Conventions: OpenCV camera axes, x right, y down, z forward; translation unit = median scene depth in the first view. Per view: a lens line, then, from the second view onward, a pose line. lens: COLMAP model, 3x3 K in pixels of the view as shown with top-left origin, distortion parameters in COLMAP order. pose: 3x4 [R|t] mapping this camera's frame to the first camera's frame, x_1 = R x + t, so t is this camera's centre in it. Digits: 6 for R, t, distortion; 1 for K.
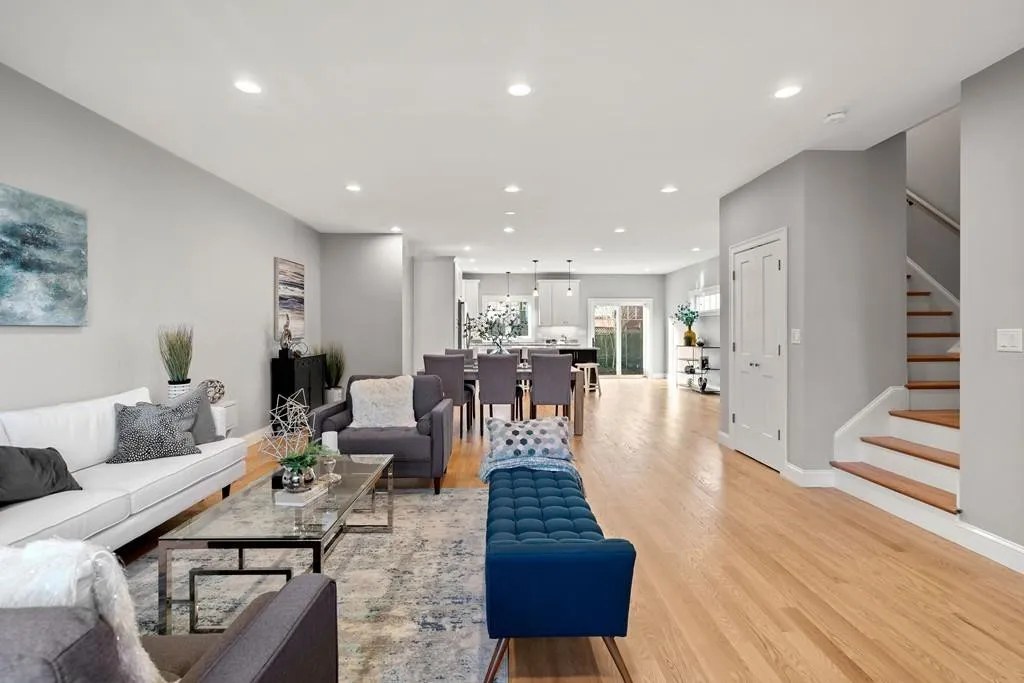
lens RADIAL K [[477.9, 0, 508.7], [0, 477.9, 327.2], [0, 0, 1]] dist [-0.001766, -0.000118]
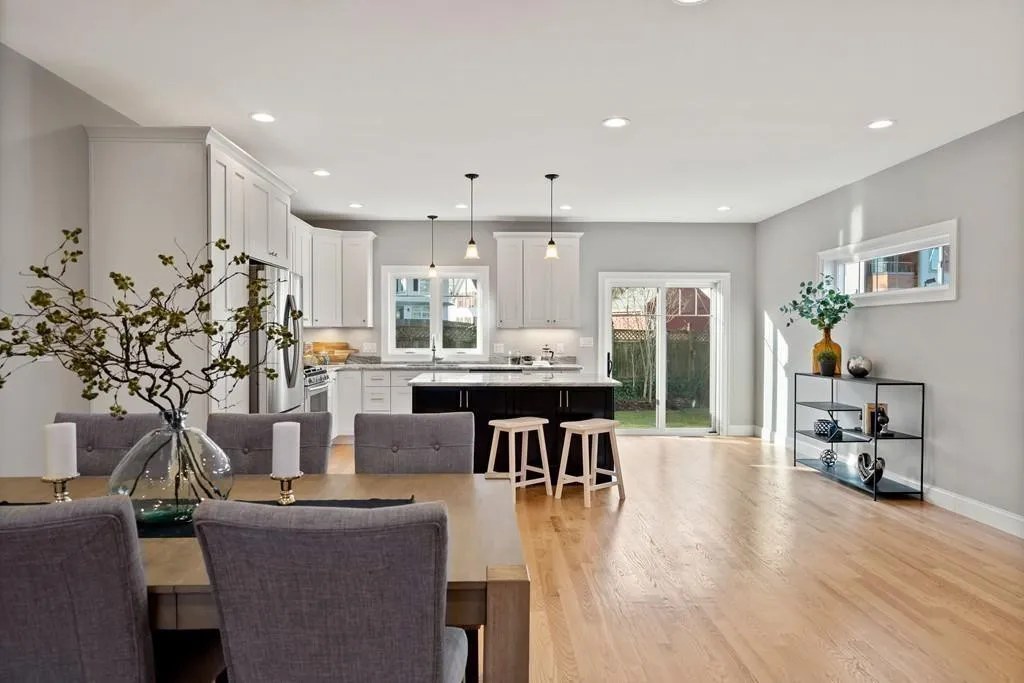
lens RADIAL K [[531.3, 0, 513.2], [0, 531.3, 330.5], [0, 0, 1]] dist [0.000119, 0.000581]
pose [[0.999890, 0.003090, -0.014482, 0.094299], [-0.003036, 0.999988, 0.003726, -0.002481], [0.014493, -0.003682, 0.999888, 0.492930]]
